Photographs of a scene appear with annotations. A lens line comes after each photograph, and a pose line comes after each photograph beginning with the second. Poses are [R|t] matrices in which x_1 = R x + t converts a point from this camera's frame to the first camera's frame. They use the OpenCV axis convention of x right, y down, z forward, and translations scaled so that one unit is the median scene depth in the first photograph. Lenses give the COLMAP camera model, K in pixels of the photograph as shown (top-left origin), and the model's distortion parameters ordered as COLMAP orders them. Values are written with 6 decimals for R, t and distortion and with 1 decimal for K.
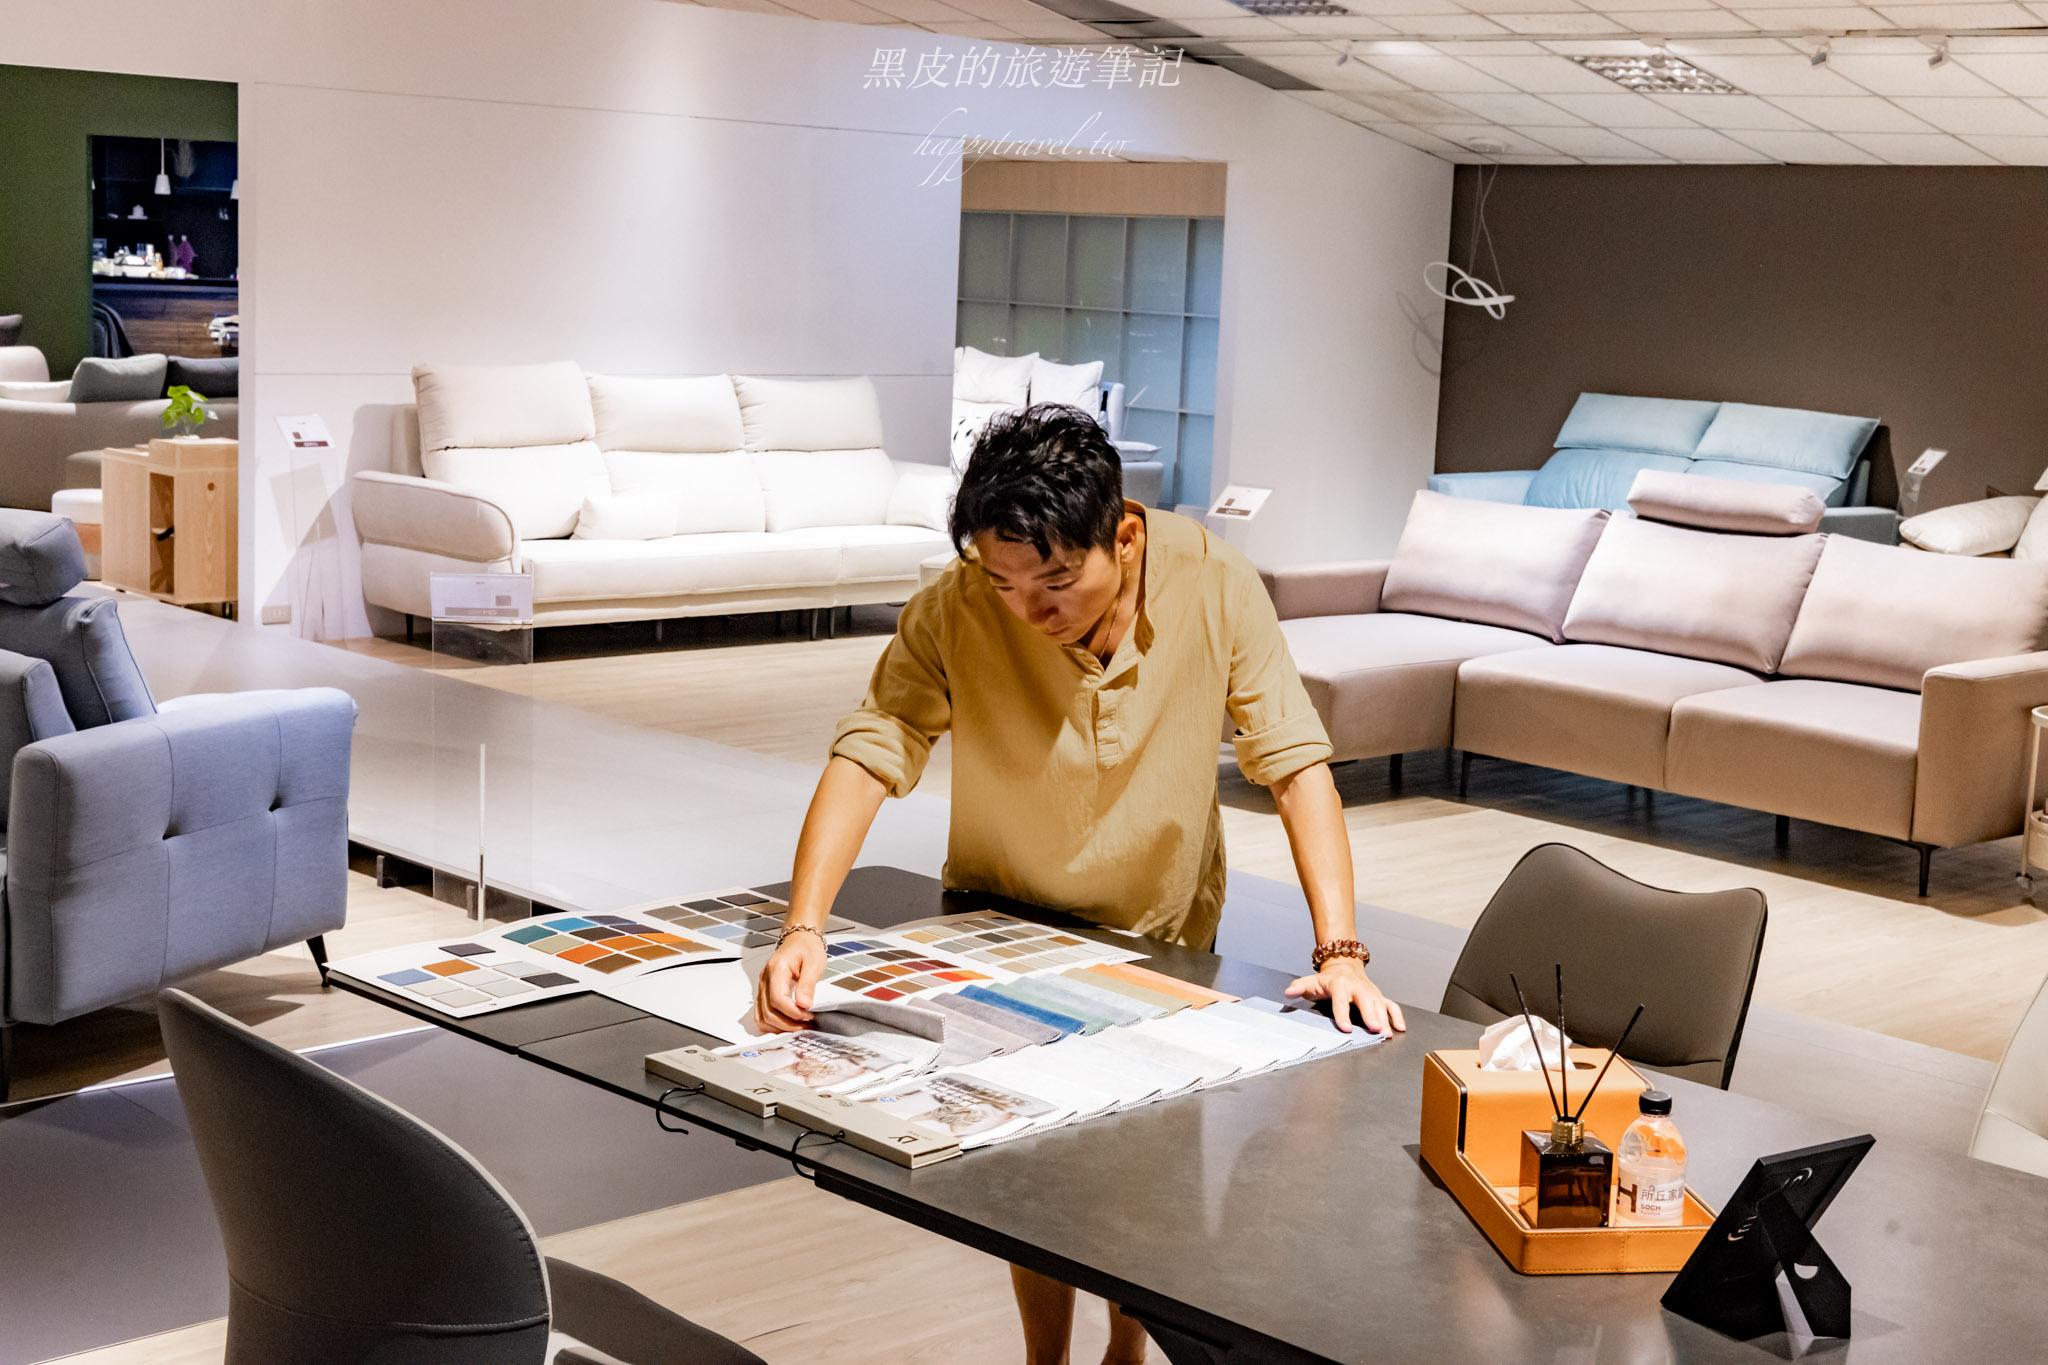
lens RADIAL K [[2852.6, 0, 1025.7], [0, 2852.6, 685.3], [0, 0, 1]] dist [0.021656, 0.000000]
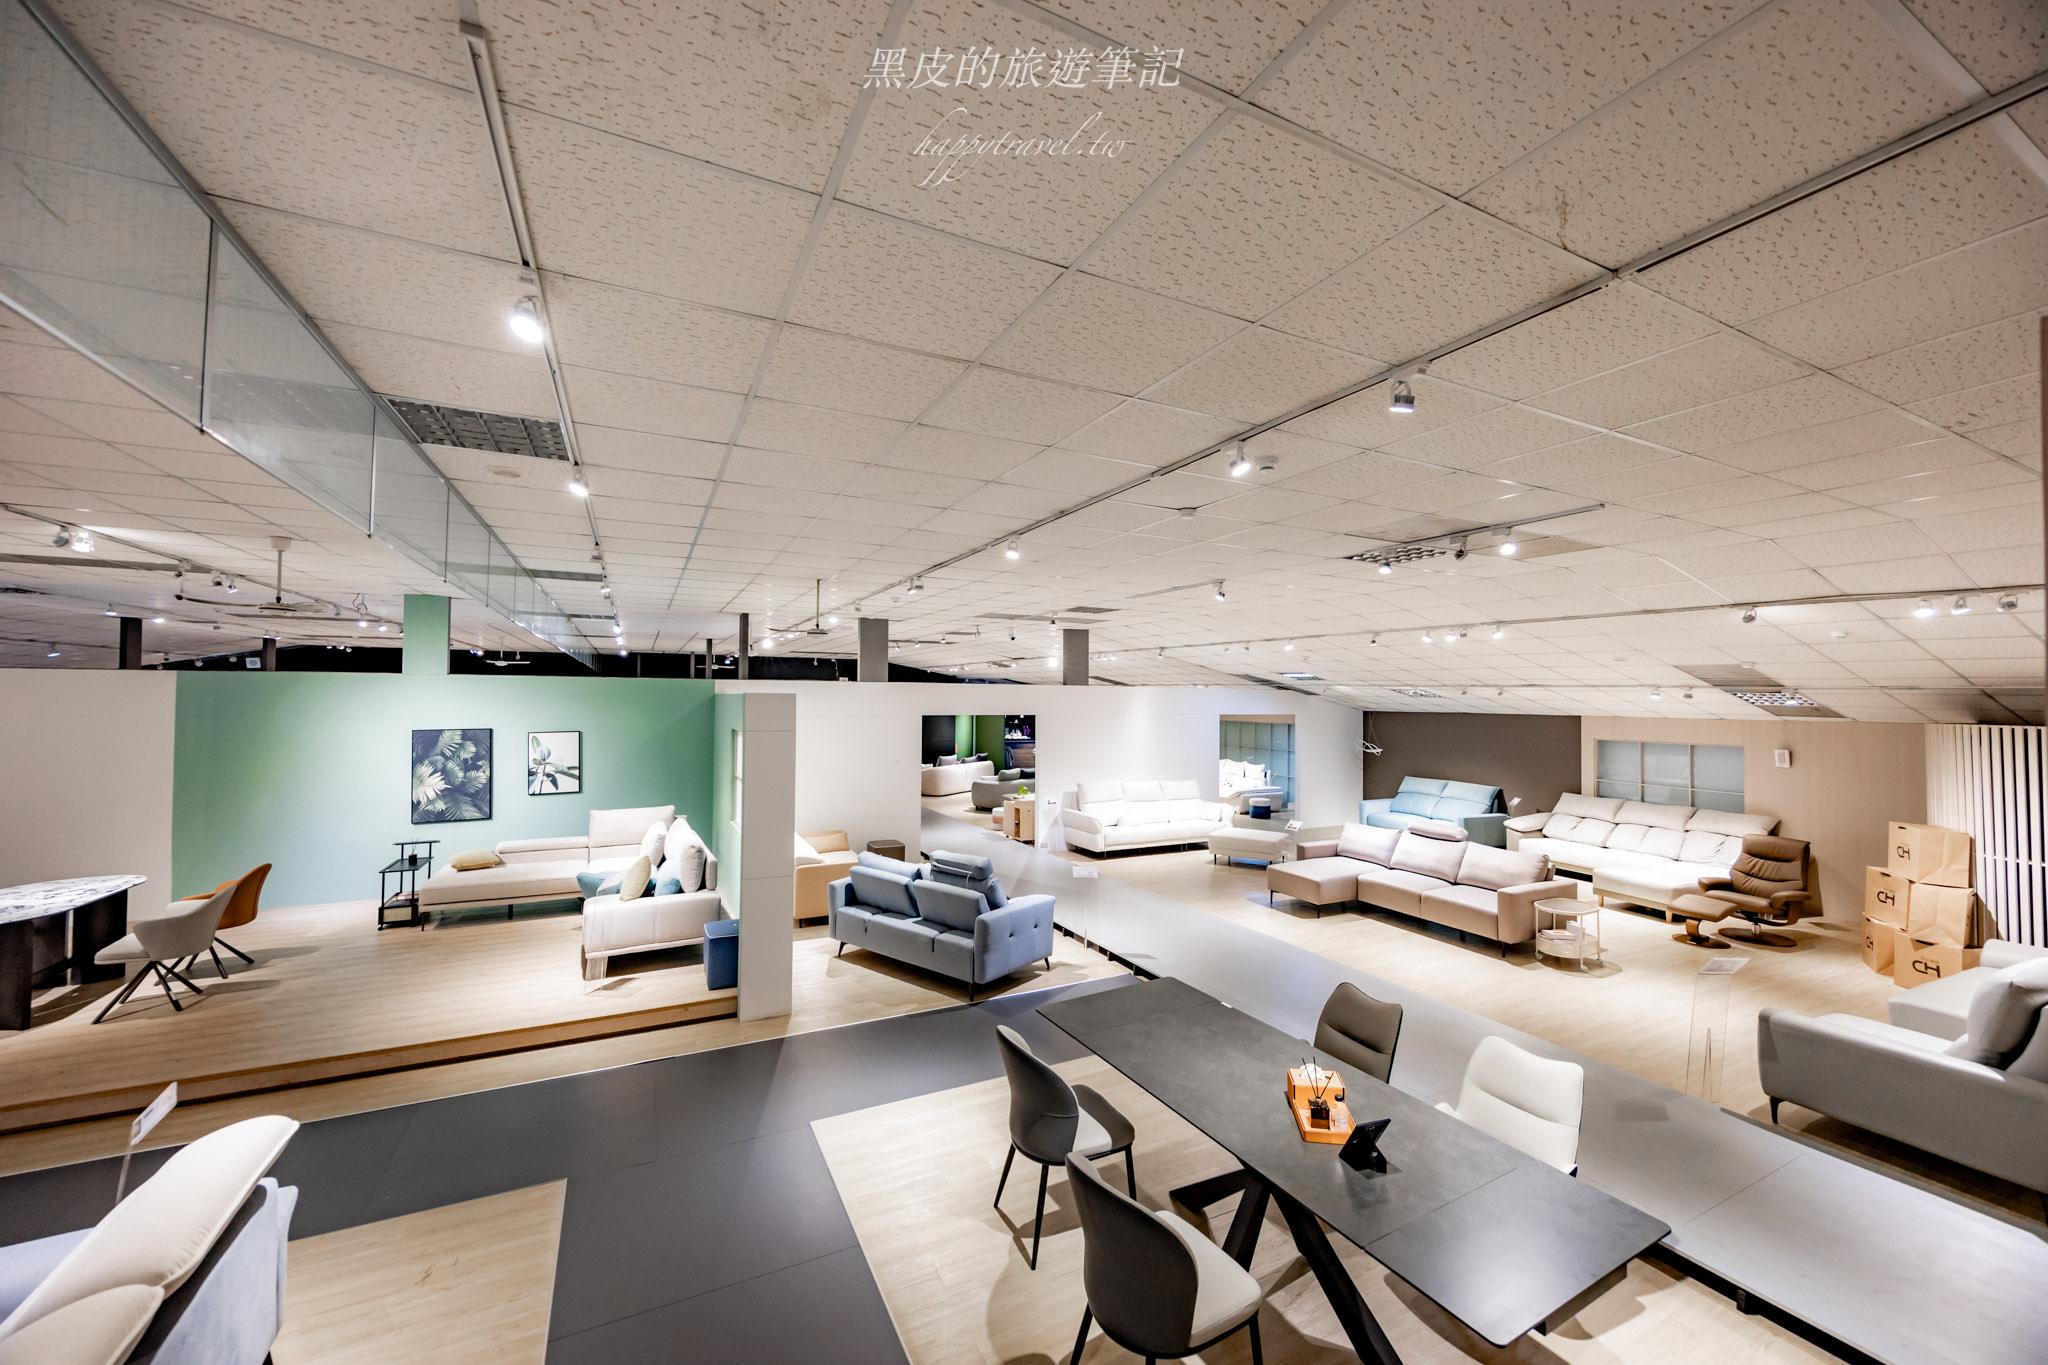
lens RADIAL K [[780.2, 0, 1023.3], [0, 780.2, 673.0], [0, 0, 1]] dist [-0.001547, 0.000603]
pose [[0.956250, -0.041091, -0.289651, 0.037467], [-0.011399, 0.984101, -0.177241, -0.068753], [0.292329, 0.172789, 0.940578, -0.079510]]
